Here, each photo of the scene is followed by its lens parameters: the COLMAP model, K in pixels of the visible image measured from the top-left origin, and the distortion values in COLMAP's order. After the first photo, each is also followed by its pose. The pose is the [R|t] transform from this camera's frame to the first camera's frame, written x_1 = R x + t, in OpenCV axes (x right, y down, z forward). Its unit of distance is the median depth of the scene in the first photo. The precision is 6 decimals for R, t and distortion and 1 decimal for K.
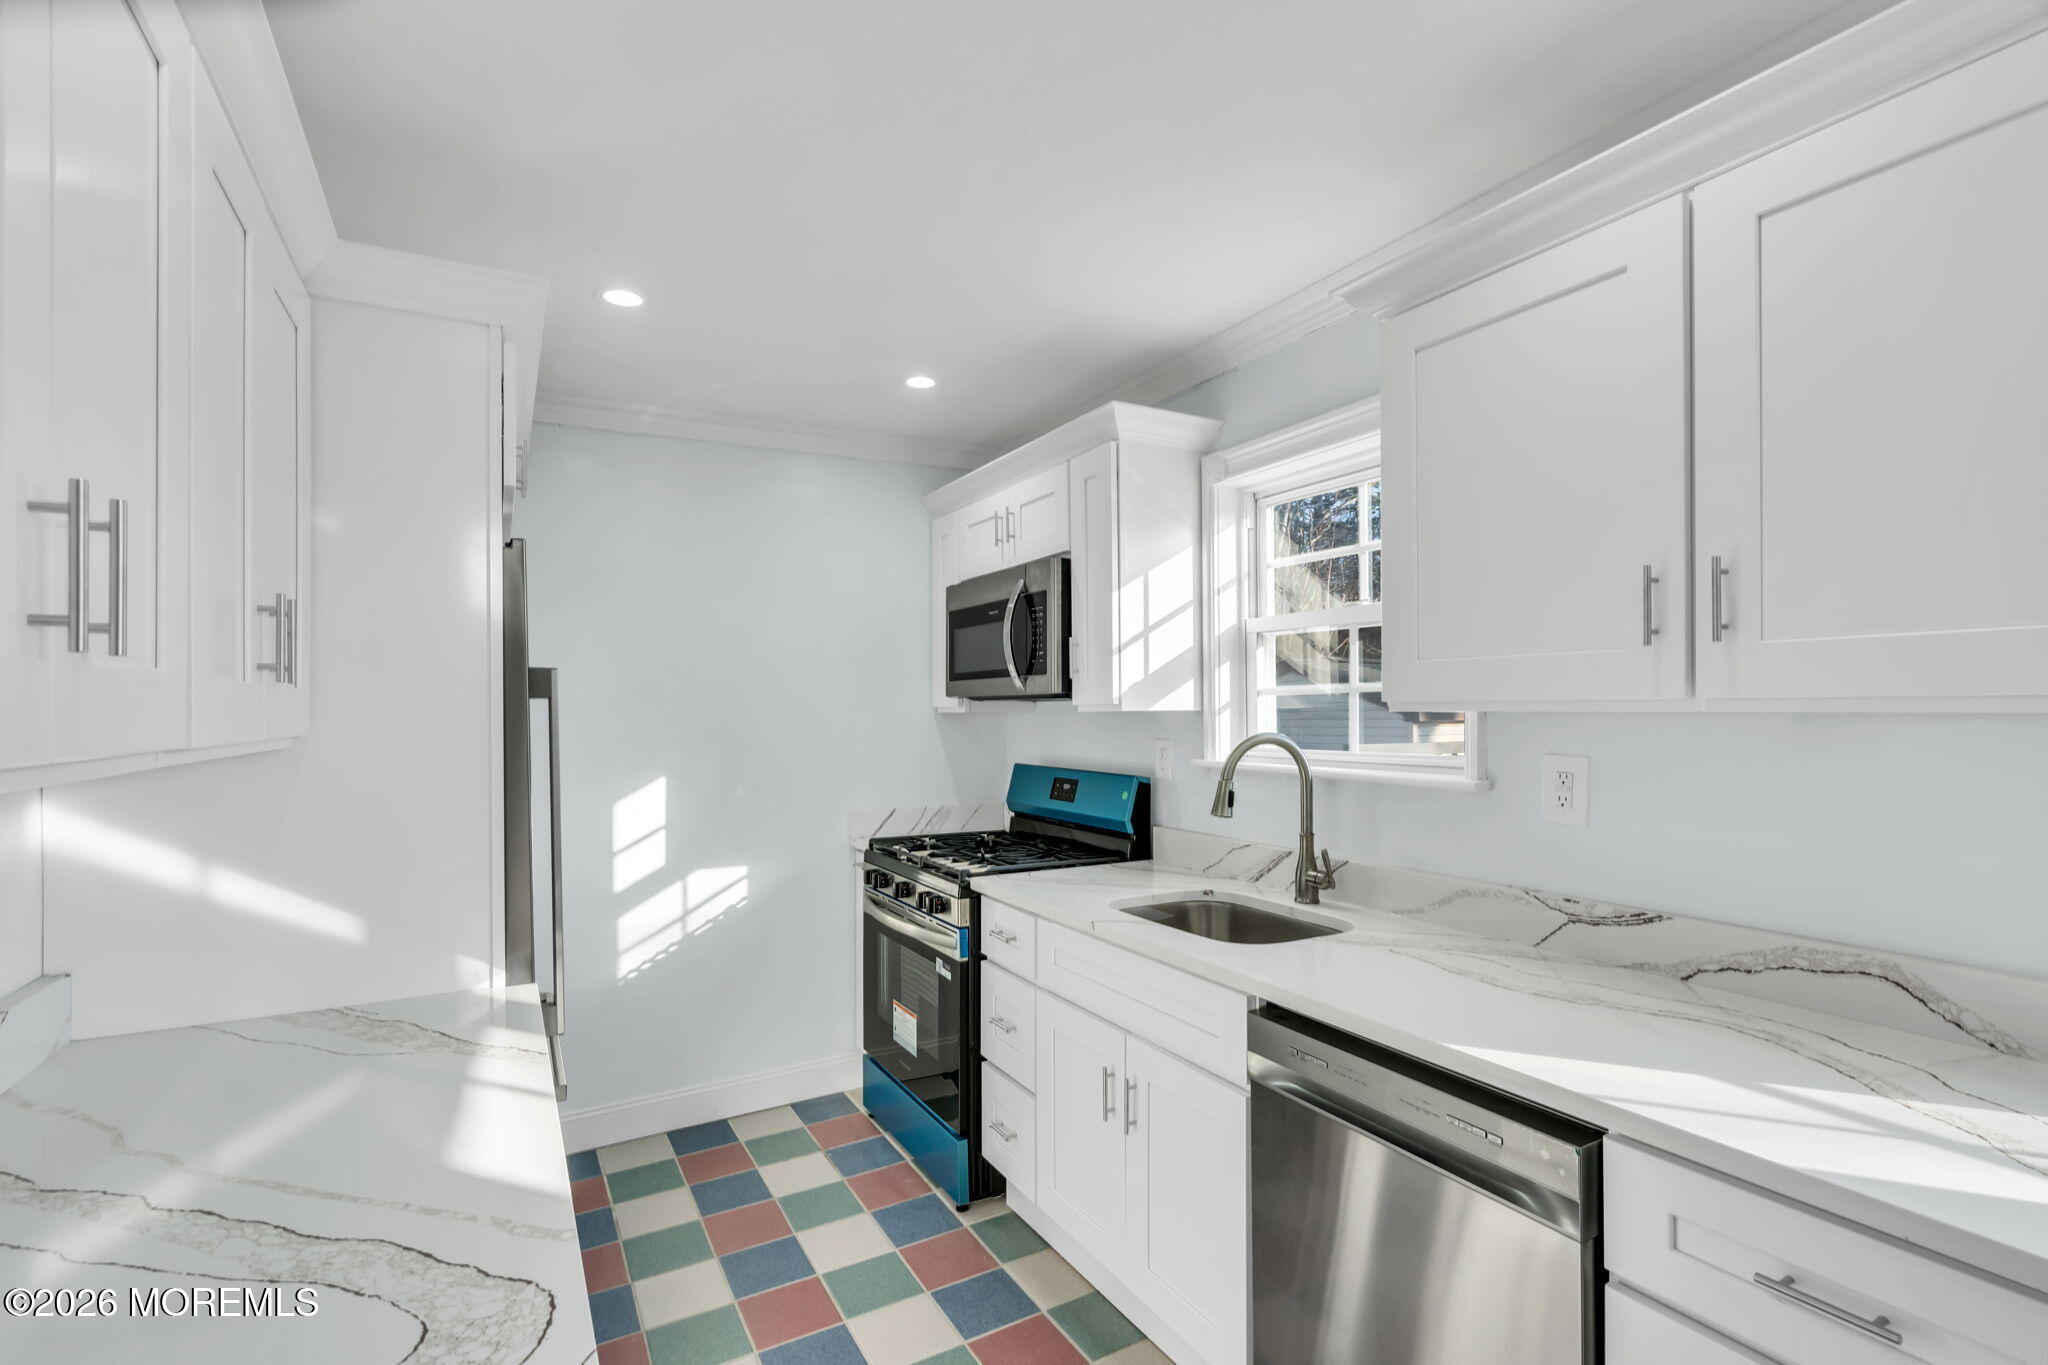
lens RADIAL K [[943.9, 0, 1028.7], [0, 943.9, 695.6], [0, 0, 1]] dist [-0.013512, 0.002009]
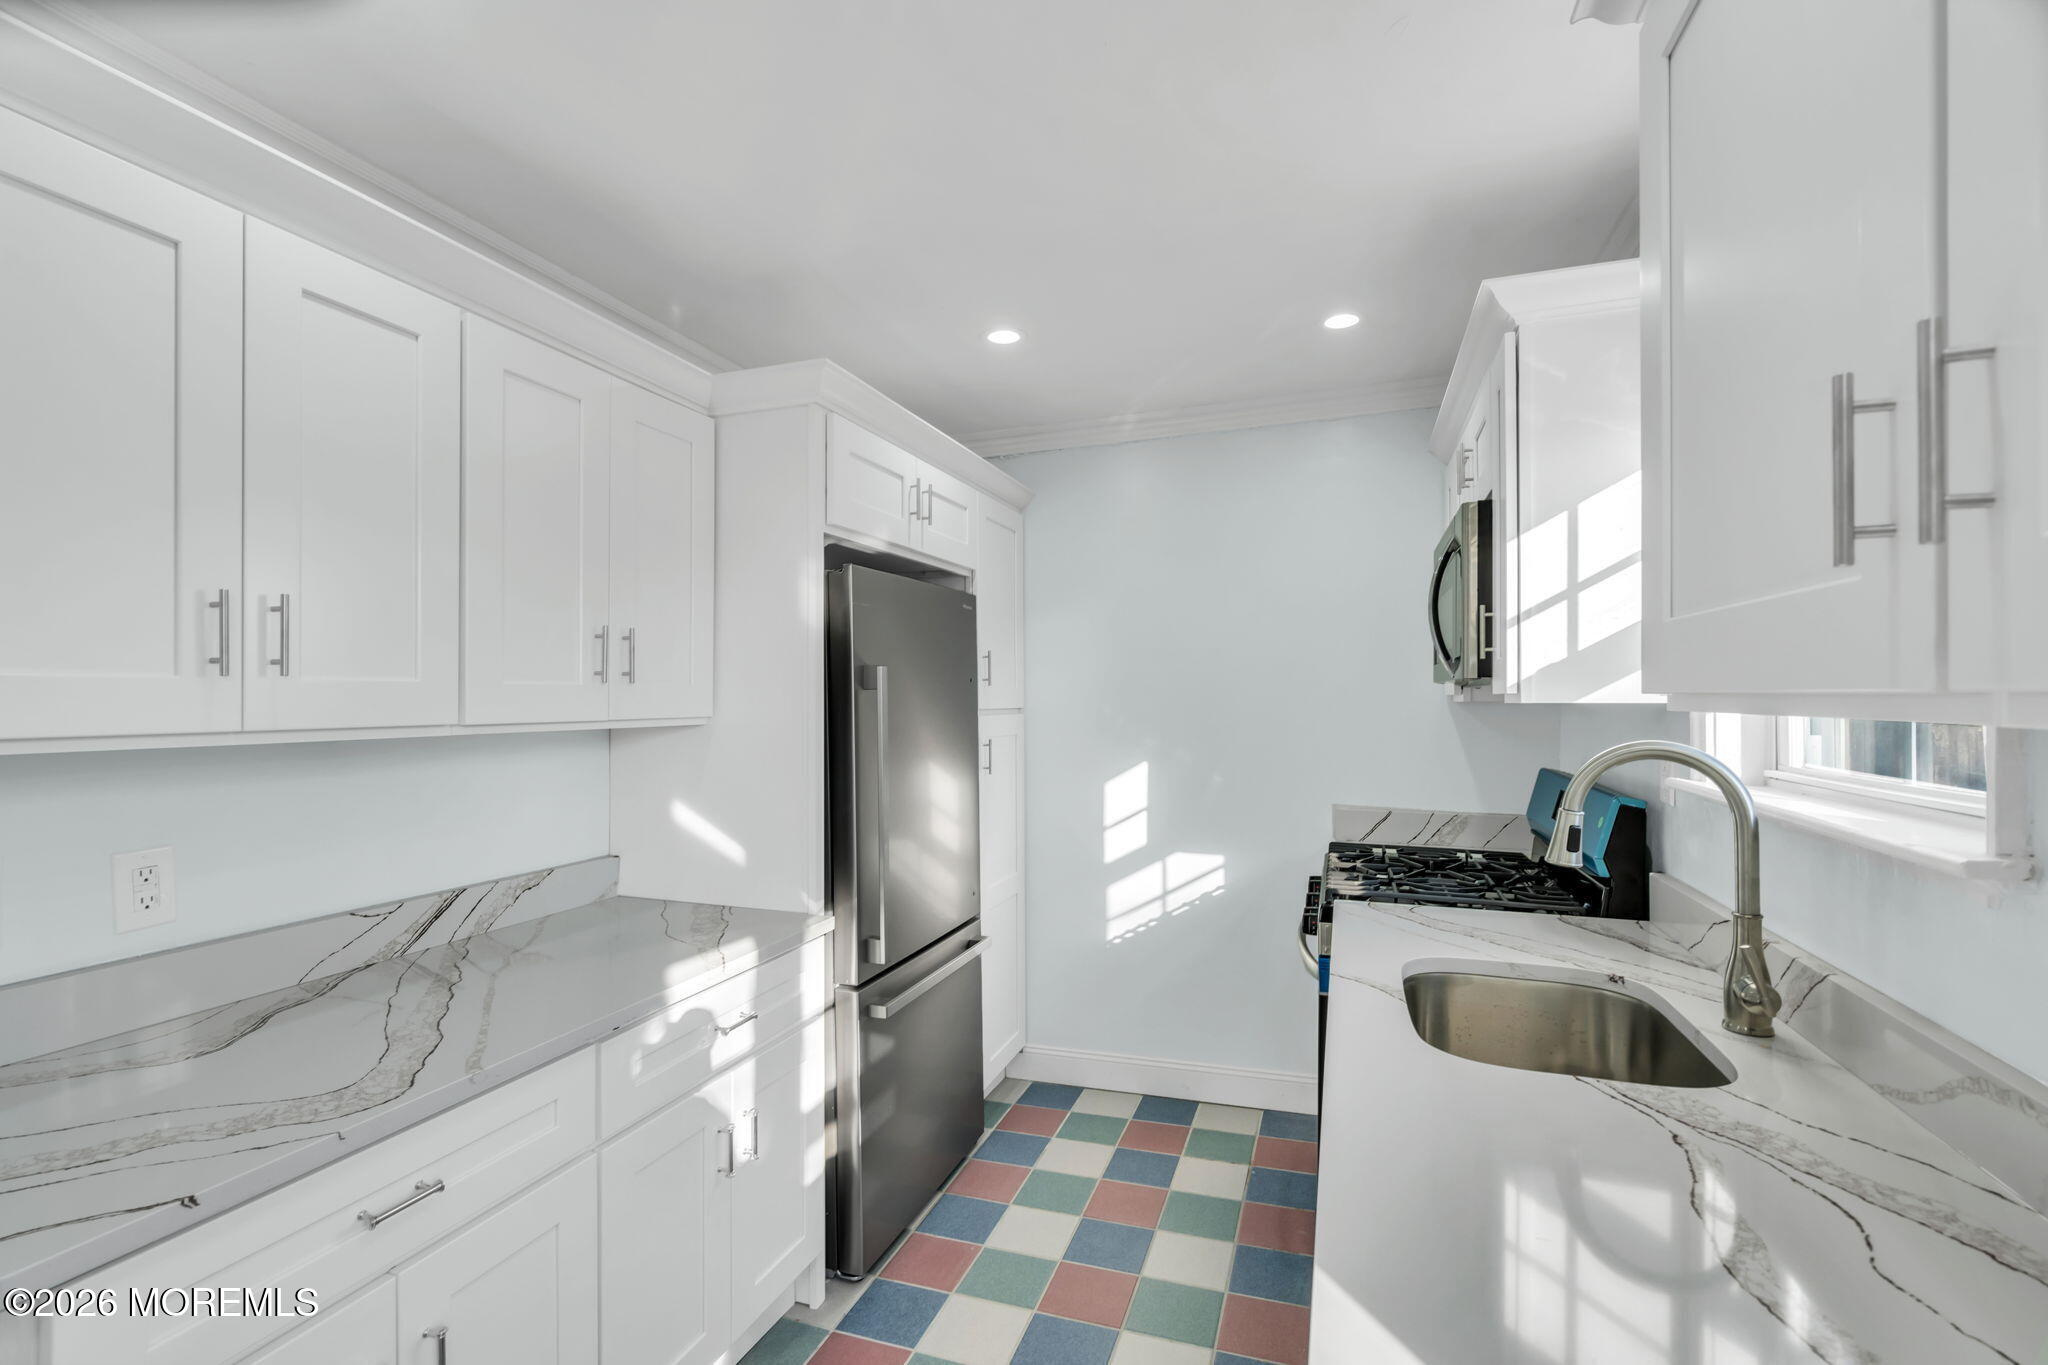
lens RADIAL K [[943.9, 0, 1029.1], [0, 943.9, 685.7], [0, 0, 1]] dist [-0.013512, 0.002009]
pose [[0.653298, -0.005125, -0.757084, 0.361559], [0.010155, 0.999946, 0.001994, -0.002635], [0.757033, -0.008991, 0.653315, 0.222296]]
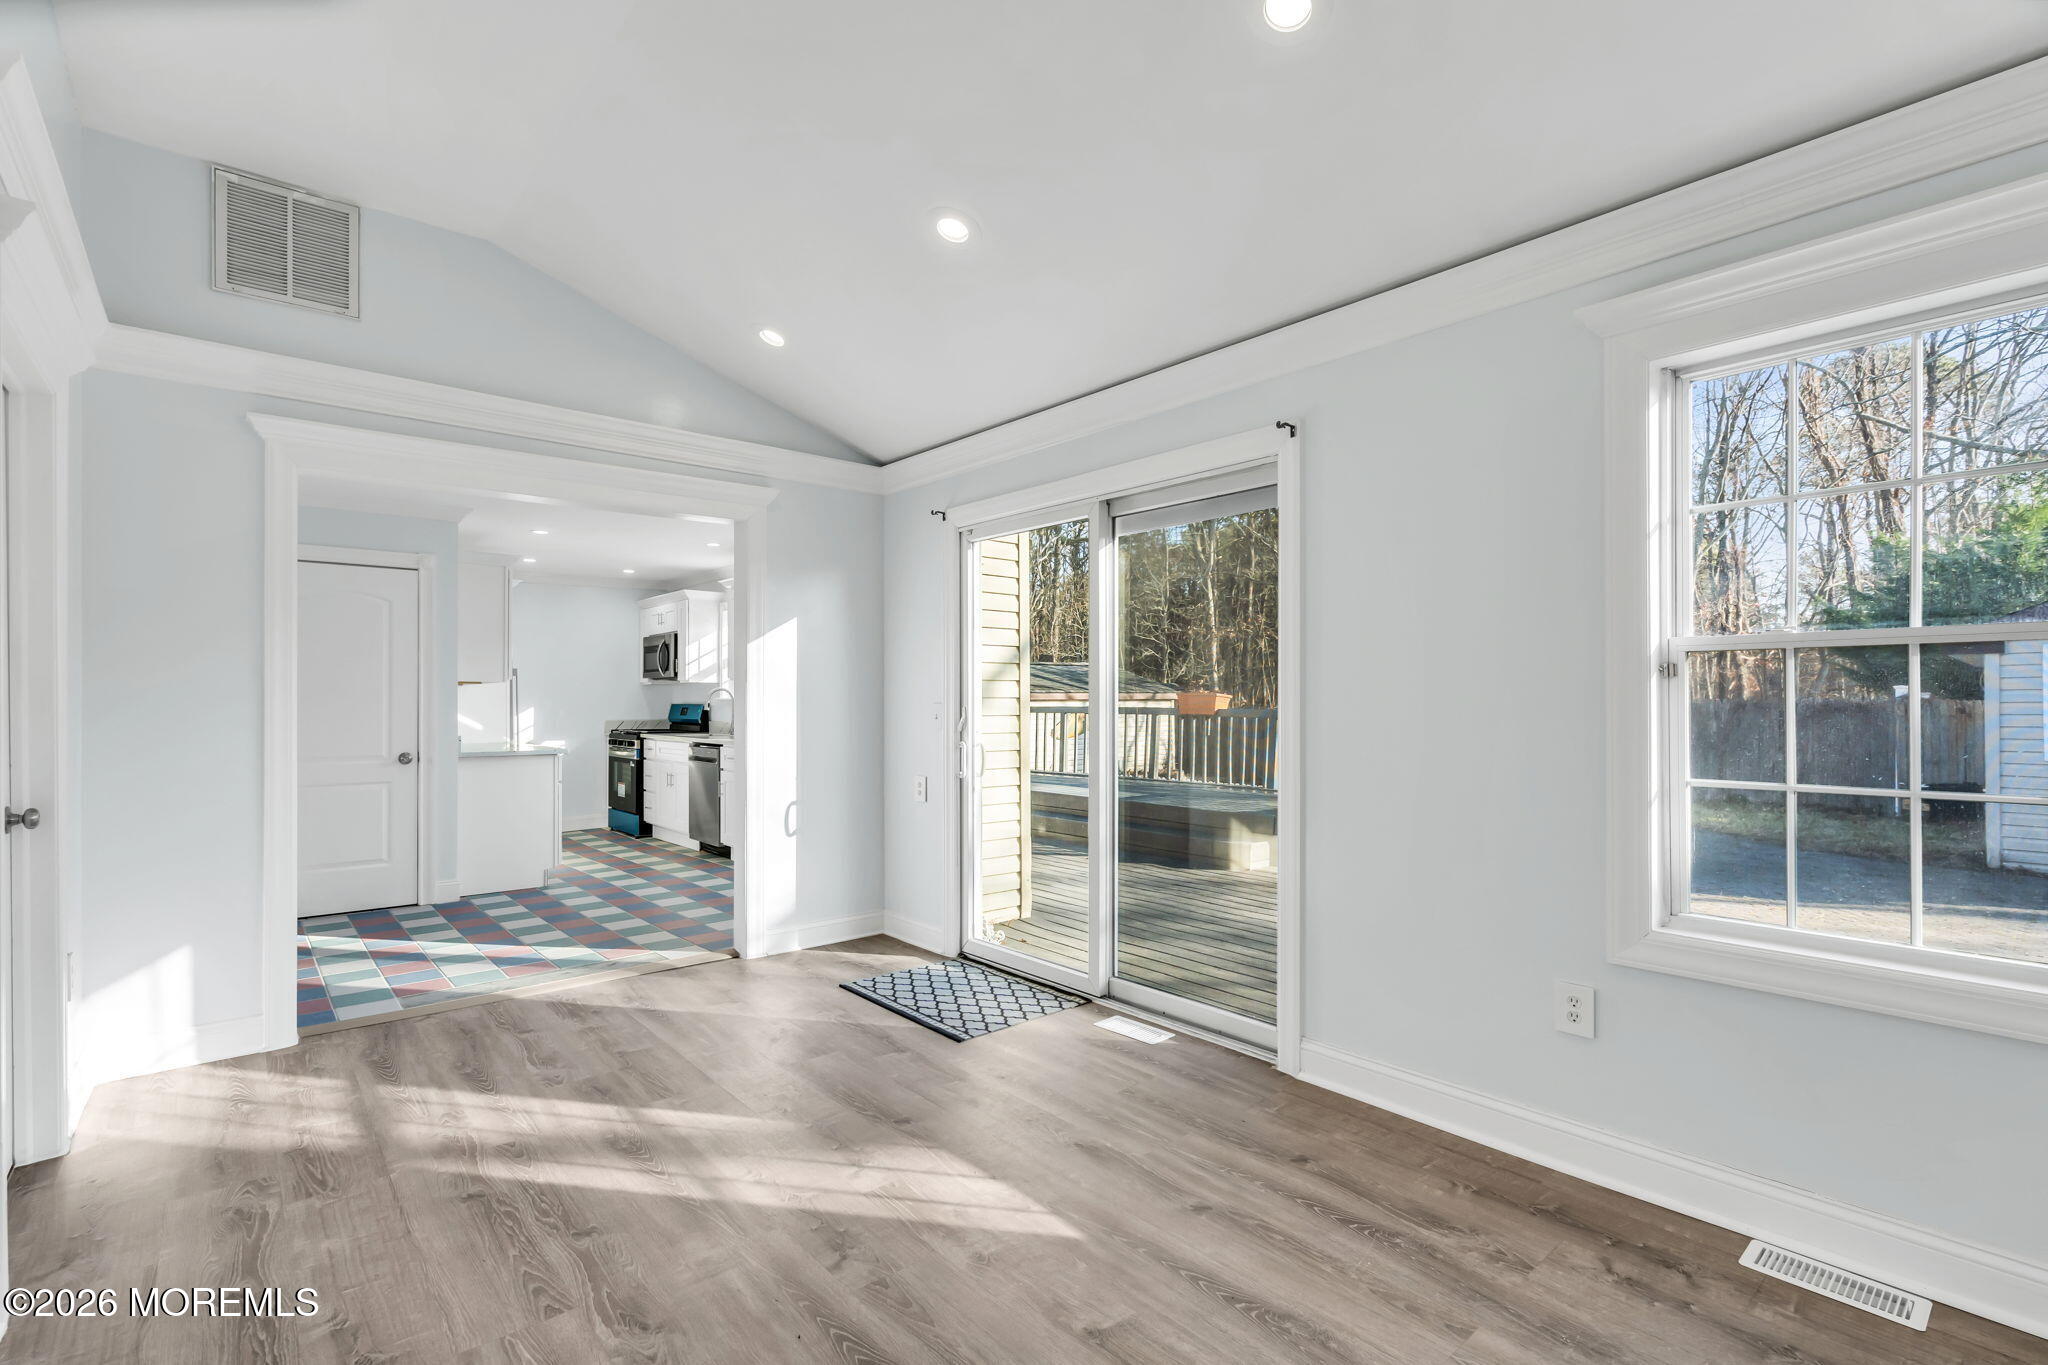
lens RADIAL K [[943.9, 0, 1019.1], [0, 943.9, 693.1], [0, 0, 1]] dist [-0.013512, 0.002009]
pose [[0.981969, 0.004780, 0.188980, 0.541800], [-0.005660, 0.999976, 0.004114, 0.030181], [-0.188956, -0.005109, 0.981972, -2.172490]]
